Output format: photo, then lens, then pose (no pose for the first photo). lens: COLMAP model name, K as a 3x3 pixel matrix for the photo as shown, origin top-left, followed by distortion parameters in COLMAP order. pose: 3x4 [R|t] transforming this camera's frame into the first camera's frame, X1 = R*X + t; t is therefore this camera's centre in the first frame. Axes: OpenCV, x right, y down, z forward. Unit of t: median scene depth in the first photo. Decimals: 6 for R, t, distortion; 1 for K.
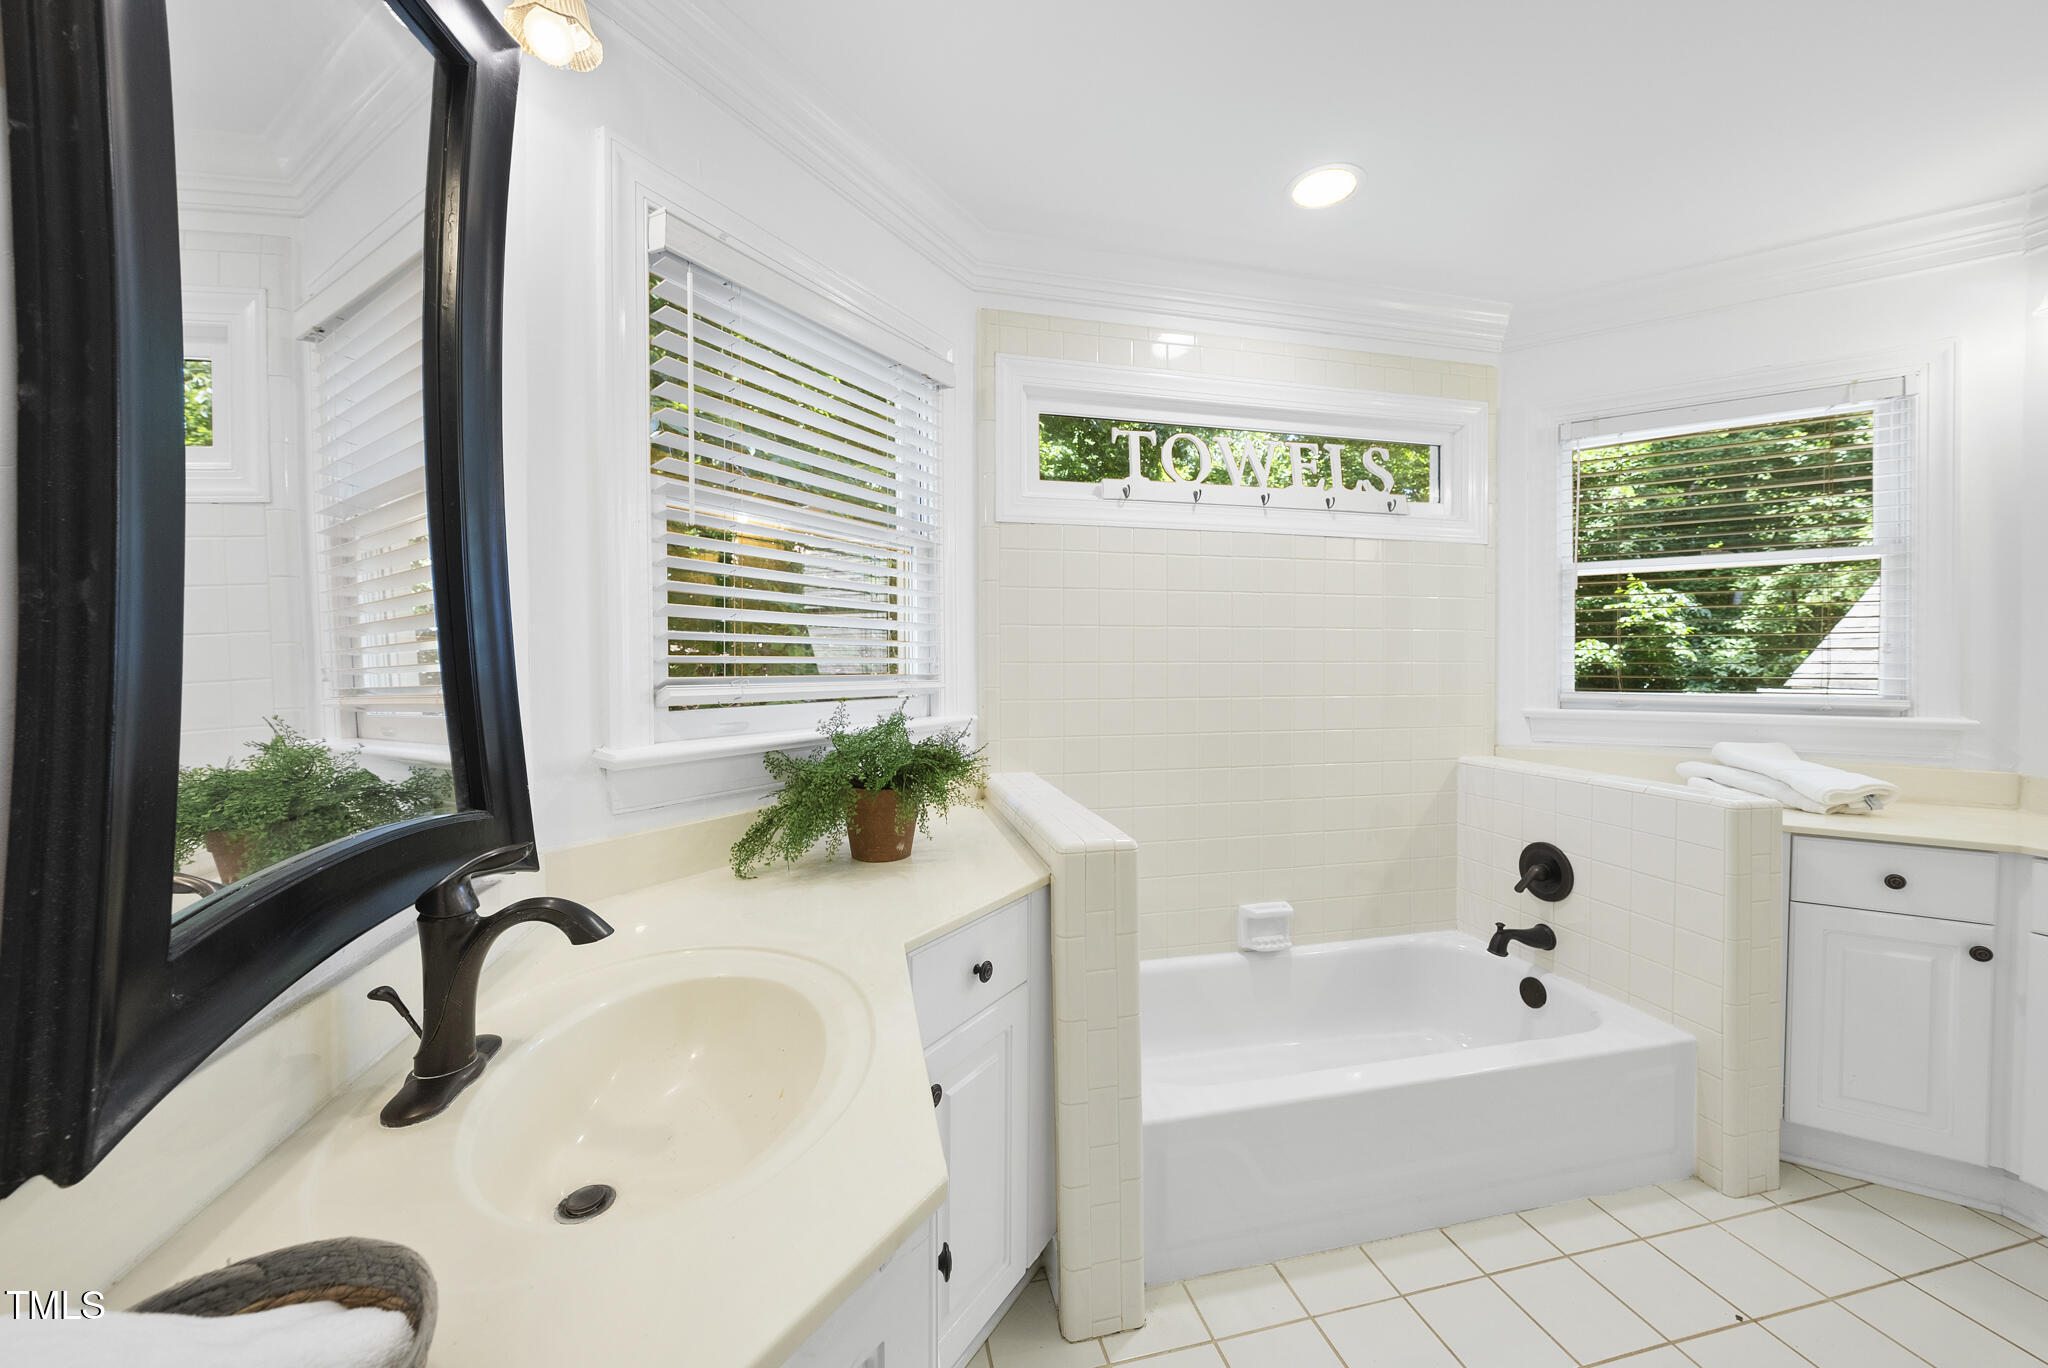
lens RADIAL K [[756.9, 0, 1026.9], [0, 756.9, 705.2], [0, 0, 1]] dist [-0.000770, 0.000075]
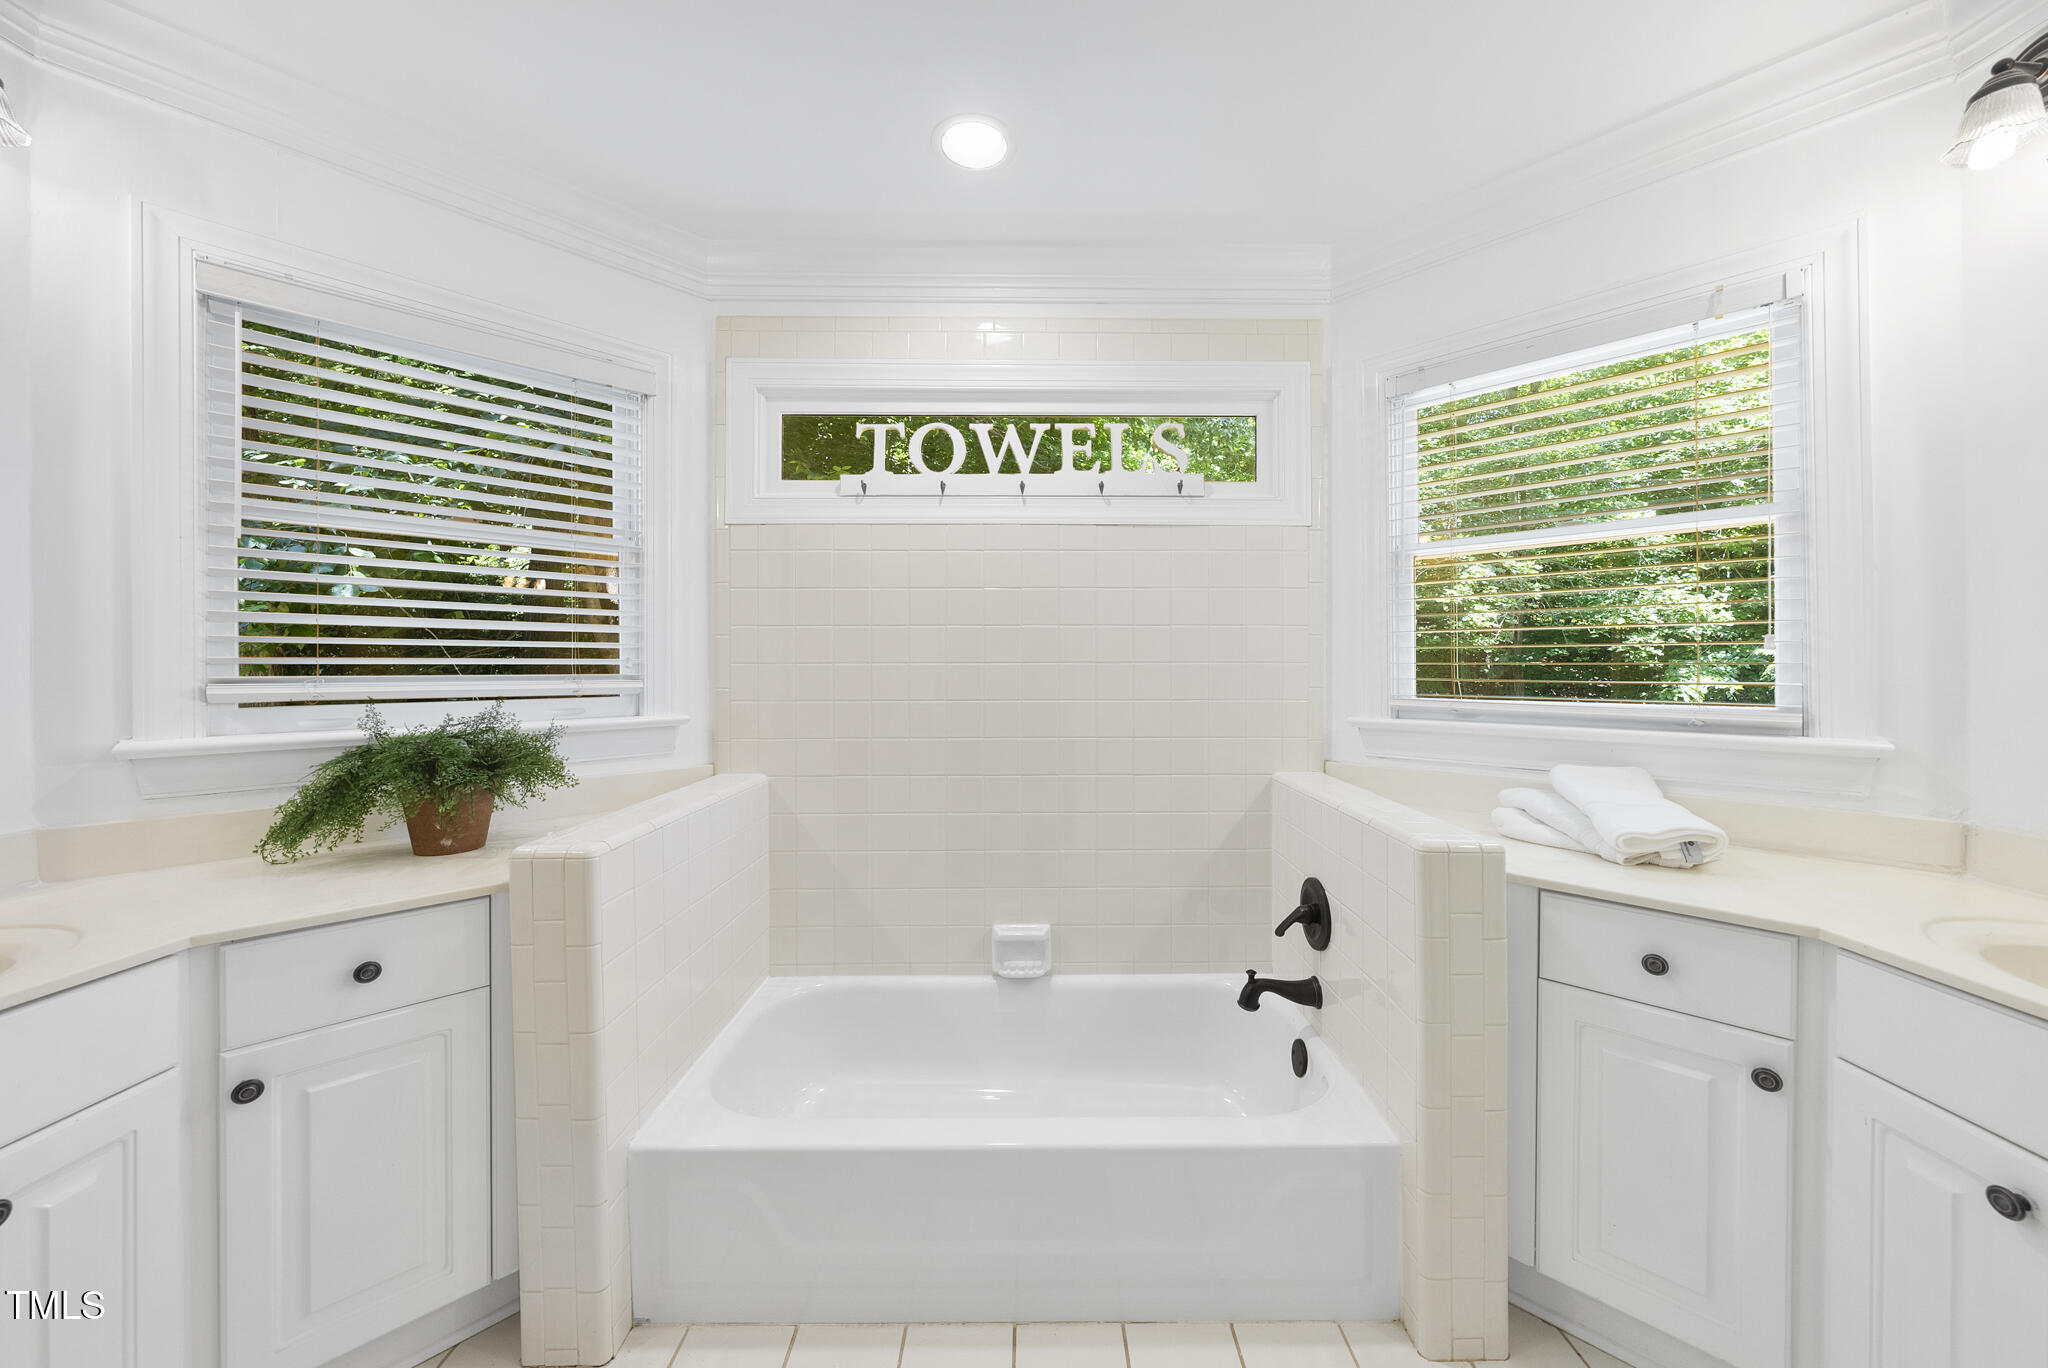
lens RADIAL K [[732.8, 0, 1027.0], [0, 732.8, 691.6], [0, 0, 1]] dist [-0.002208, -0.000100]
pose [[0.974833, 0.007815, -0.222799, 0.550077], [-0.011899, 0.999785, -0.016994, -0.006729], [0.222618, 0.019217, 0.974716, 0.137353]]
